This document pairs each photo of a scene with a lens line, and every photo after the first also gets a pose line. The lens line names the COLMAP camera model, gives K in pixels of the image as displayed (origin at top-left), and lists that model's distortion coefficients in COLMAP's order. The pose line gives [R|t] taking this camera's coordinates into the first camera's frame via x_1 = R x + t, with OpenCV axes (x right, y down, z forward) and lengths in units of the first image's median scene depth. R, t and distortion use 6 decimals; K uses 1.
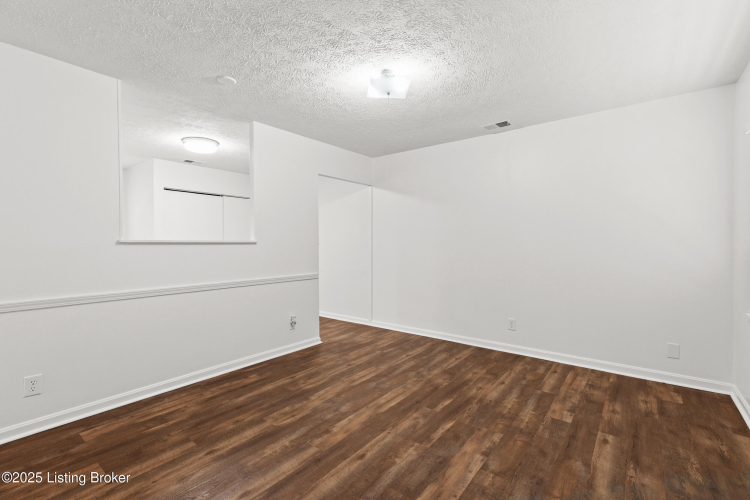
lens RADIAL K [[341.5, 0, 380.7], [0, 341.5, 243.8], [0, 0, 1]] dist [0.000310, 0.000853]
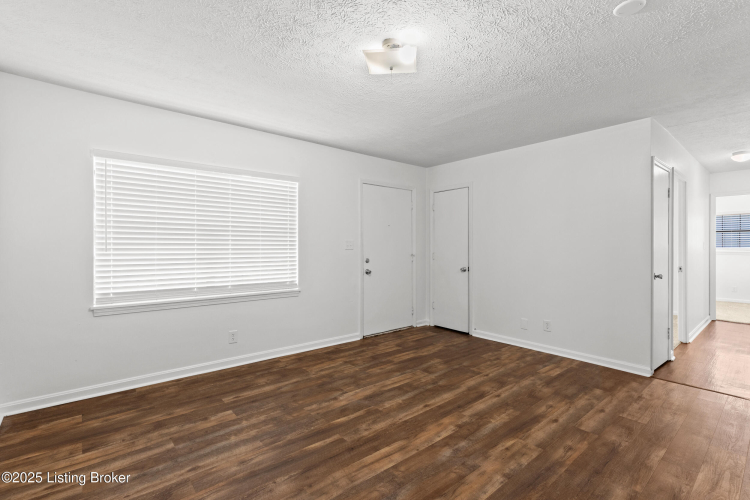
lens RADIAL K [[341.5, 0, 380.7], [0, 341.5, 243.8], [0, 0, 1]] dist [0.000310, 0.000853]
pose [[-0.979413, 0.004548, 0.201814, -0.124842], [0.002133, 0.999923, -0.012186, 0.011602], [-0.201854, -0.011505, -0.979348, 1.914445]]
